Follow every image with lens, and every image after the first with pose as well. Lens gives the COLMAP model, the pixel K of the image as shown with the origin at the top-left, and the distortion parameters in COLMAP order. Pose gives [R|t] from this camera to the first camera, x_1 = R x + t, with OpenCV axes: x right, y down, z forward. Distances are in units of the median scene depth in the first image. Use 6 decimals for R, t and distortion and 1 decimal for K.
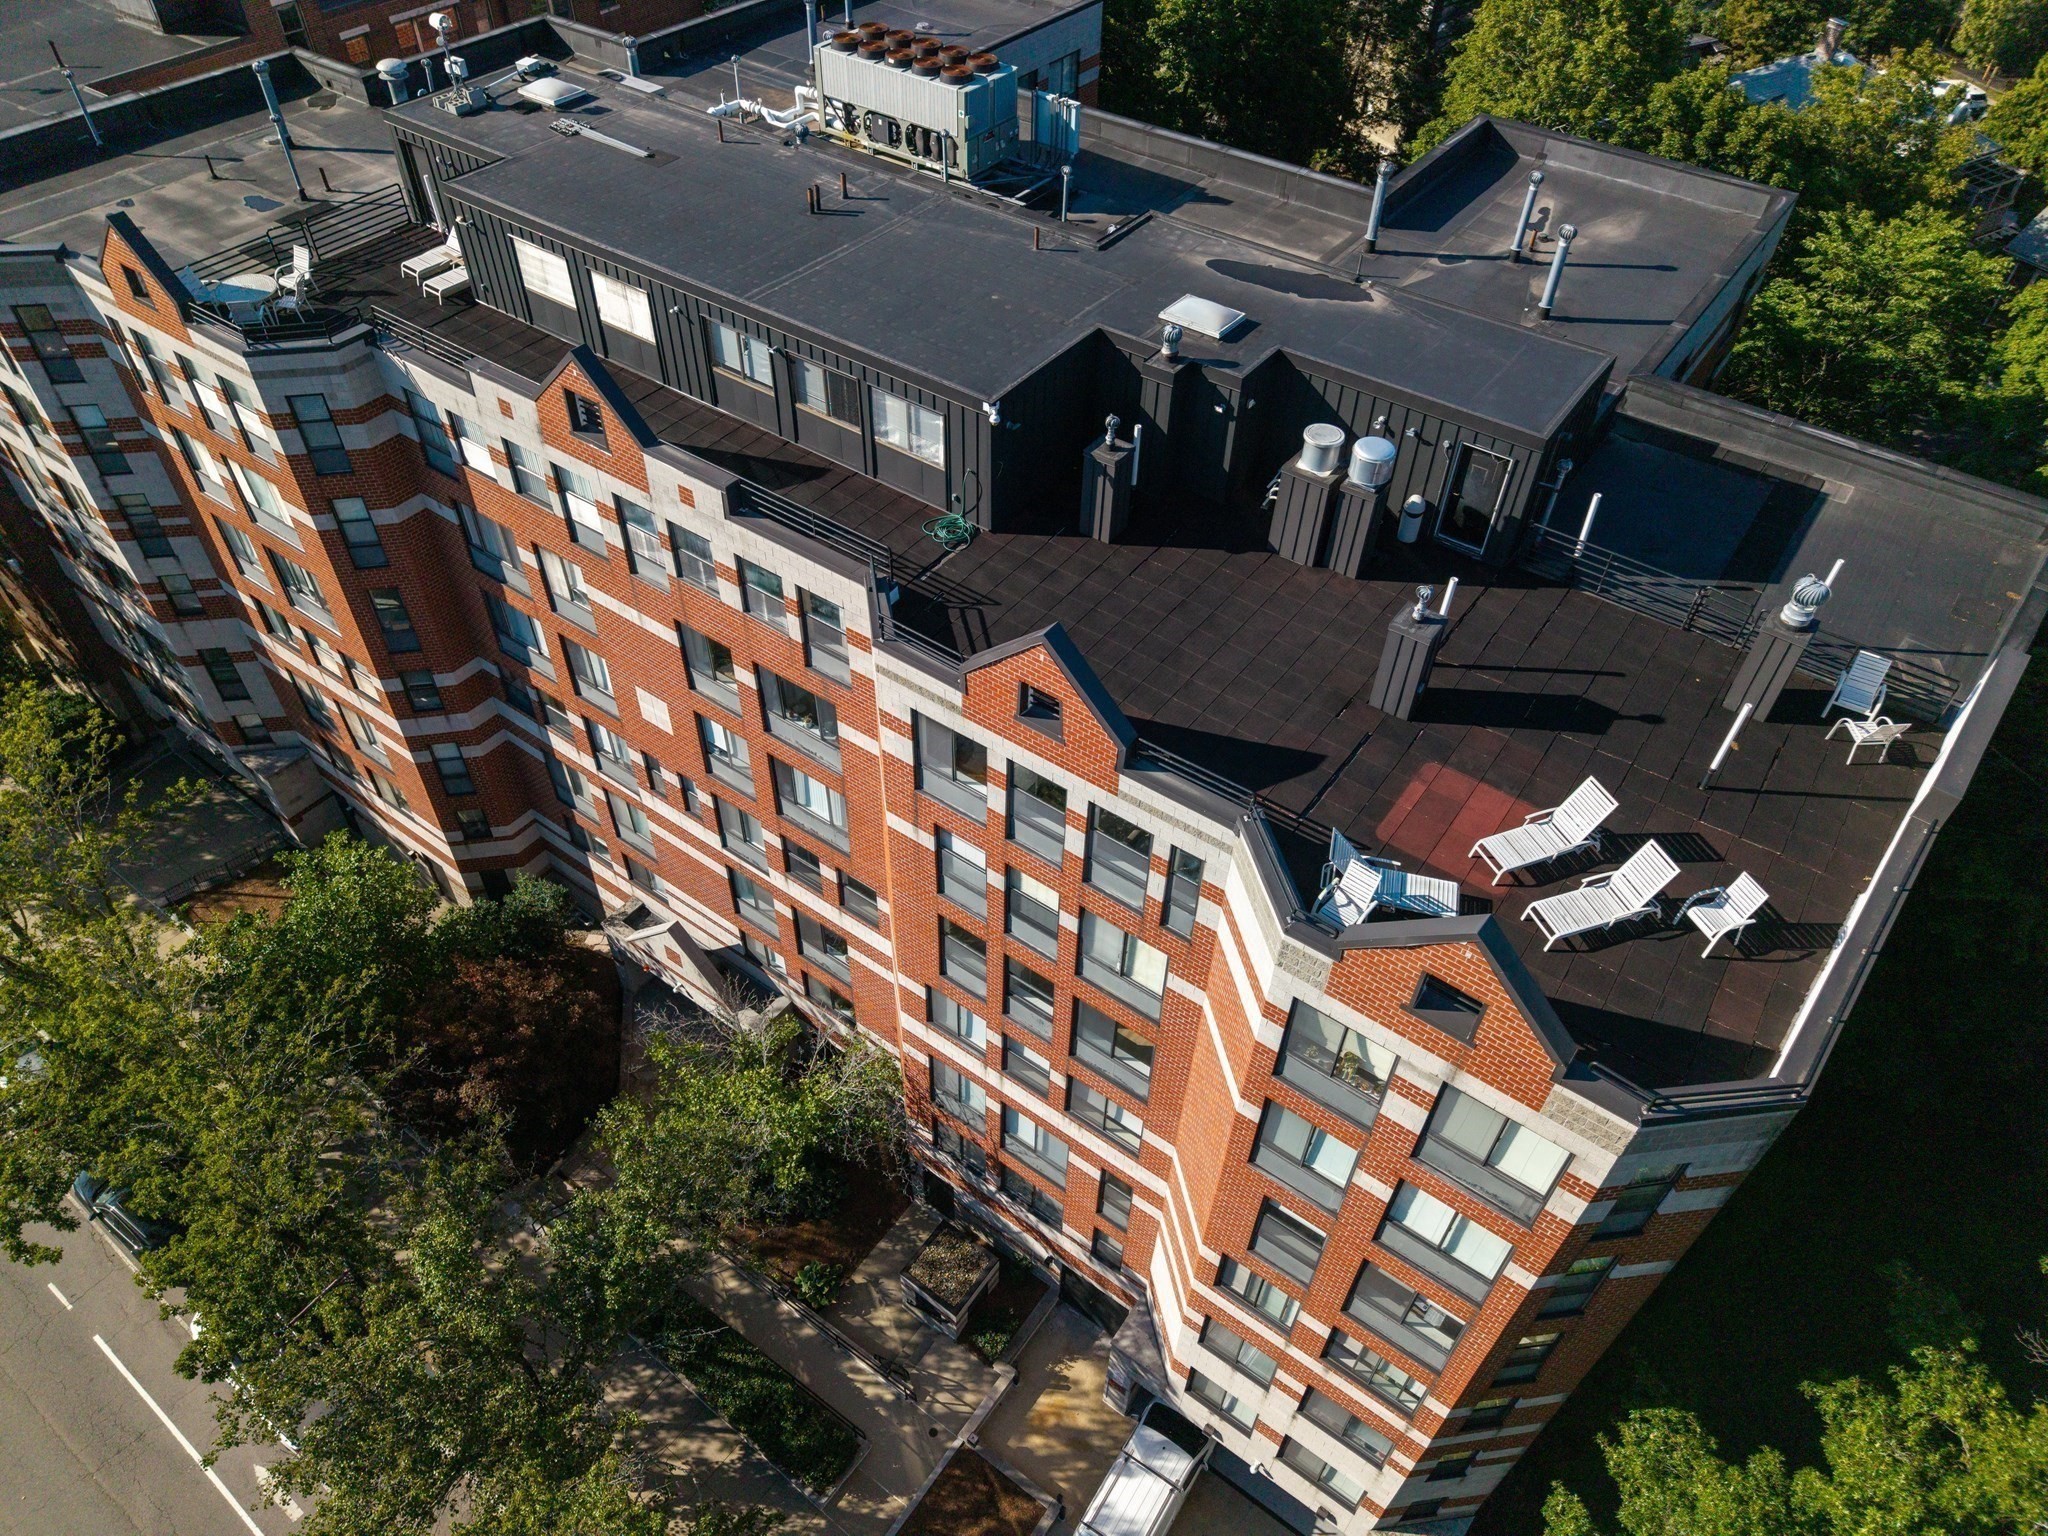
lens RADIAL K [[1362.8, 0, 1024.0], [0, 1362.8, 768.0], [0, 0, 1]] dist [0.017255, -0.024974]
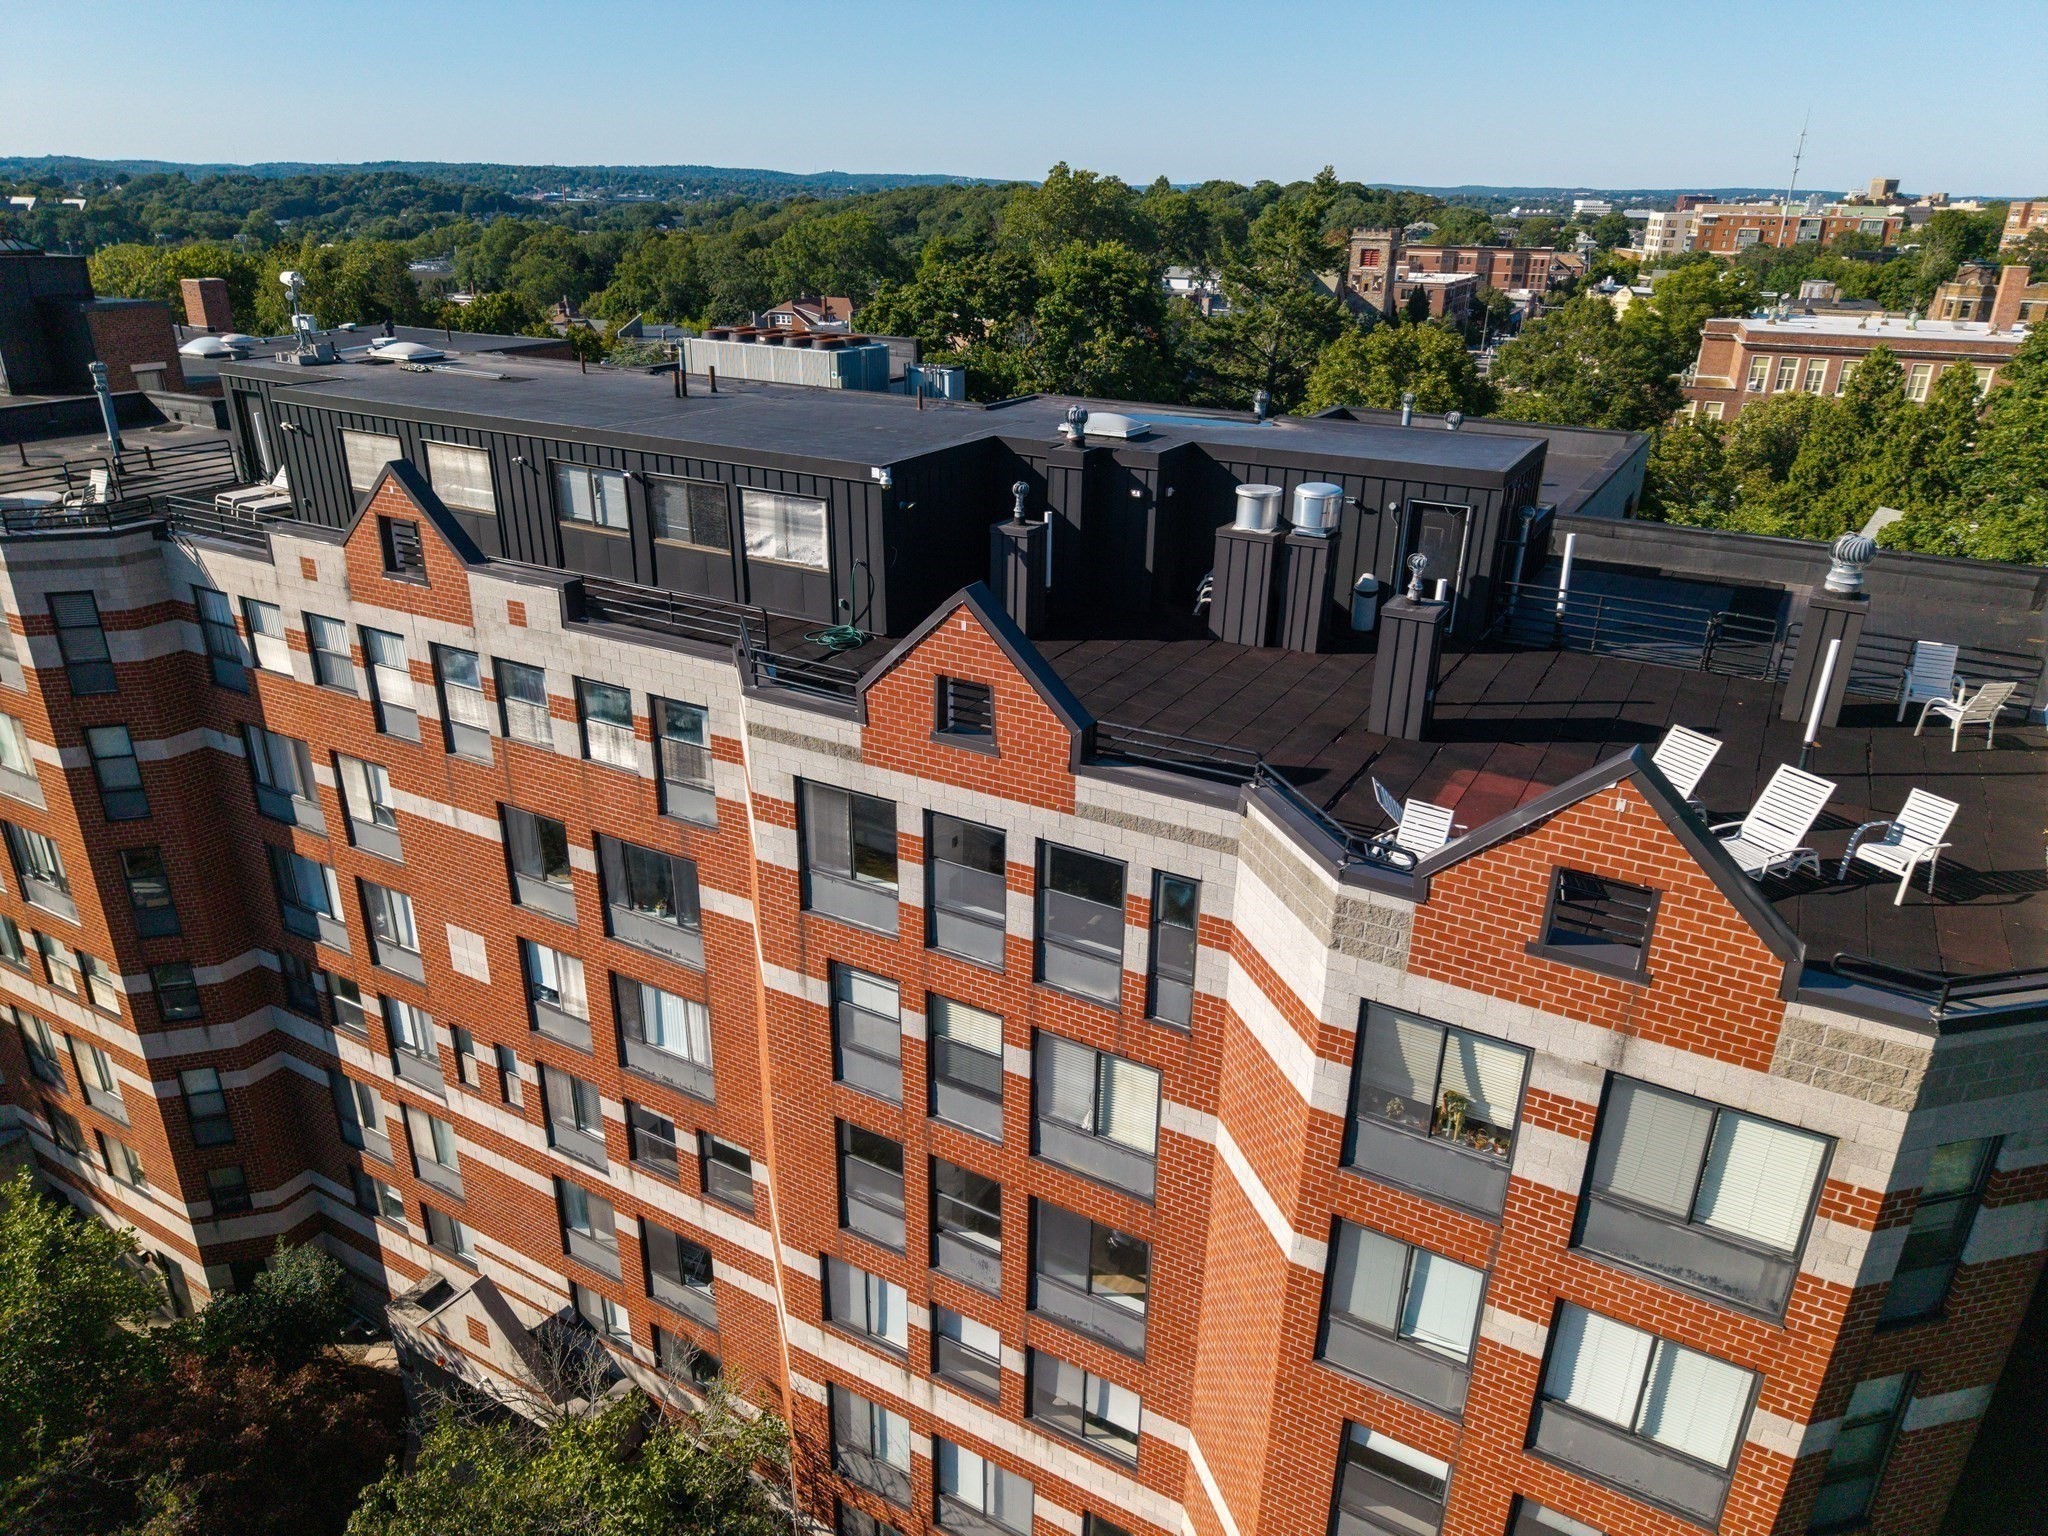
lens RADIAL K [[1362.8, 0, 1024.0], [0, 1362.8, 768.0], [0, 0, 1]] dist [0.017255, -0.024974]
pose [[0.994123, -0.047923, 0.097072, -0.023326], [0.080993, 0.924217, -0.373181, 0.209642], [-0.071832, 0.378850, 0.922666, 0.227266]]
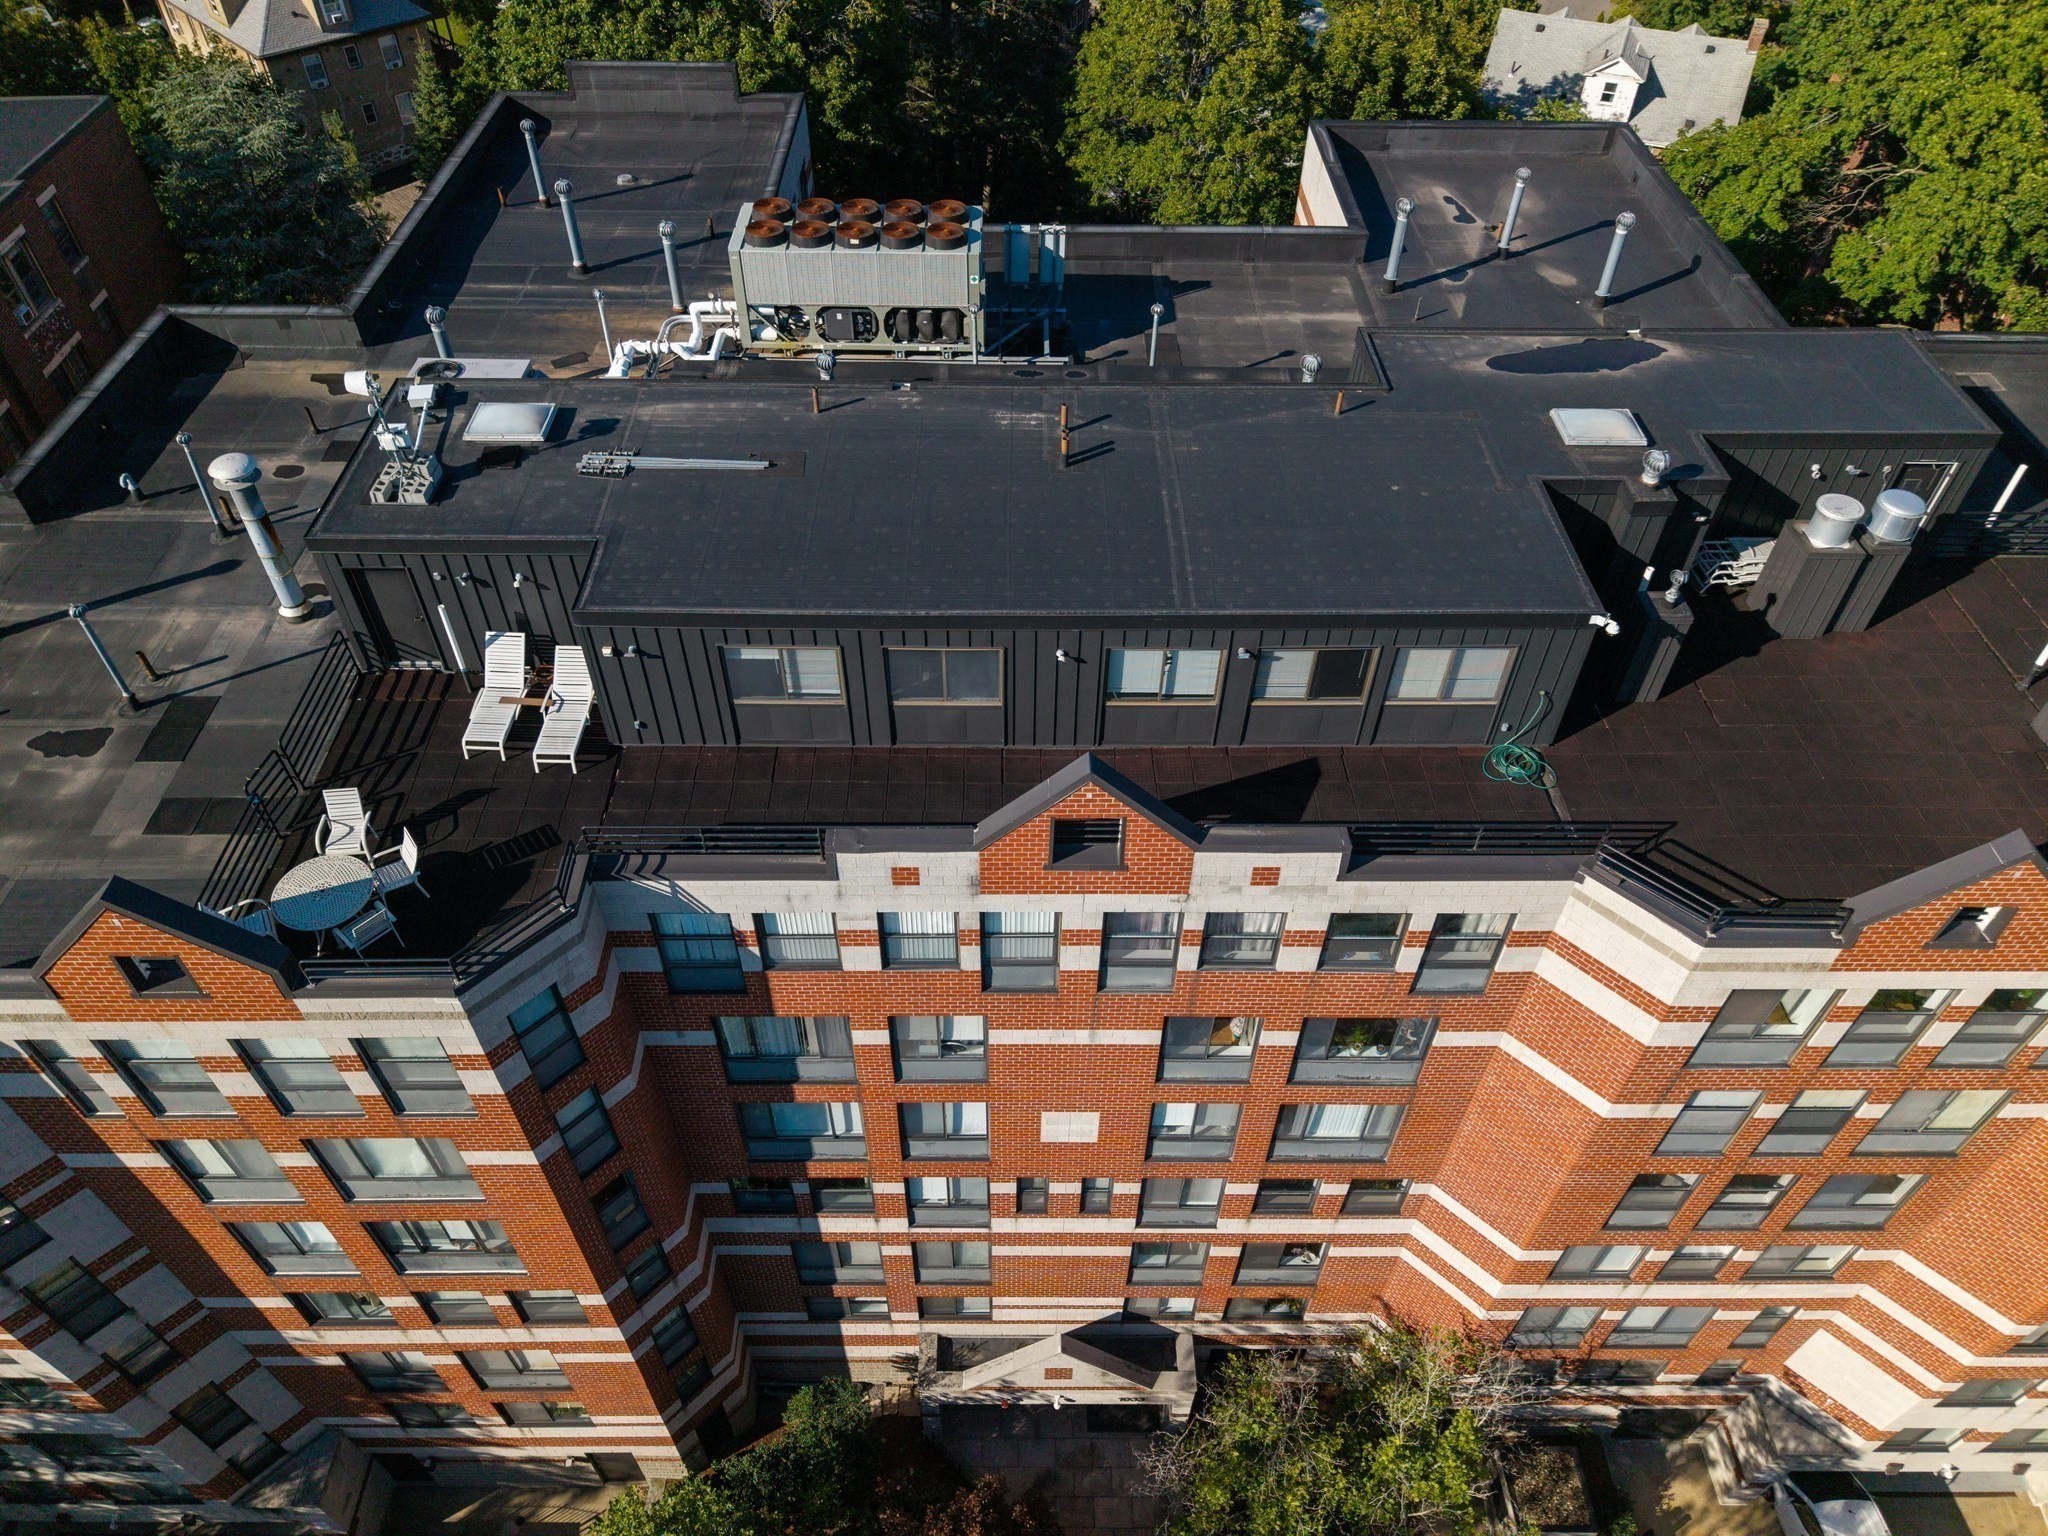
lens RADIAL K [[1370.8, 0, 1024.0], [0, 1370.8, 768.0], [0, 0, 1]] dist [0.000403, -0.000197]
pose [[0.808776, -0.430232, 0.400976, -0.591188], [0.425366, 0.898751, 0.106353, -0.364841], [-0.406134, 0.084546, 0.909894, 0.339483]]
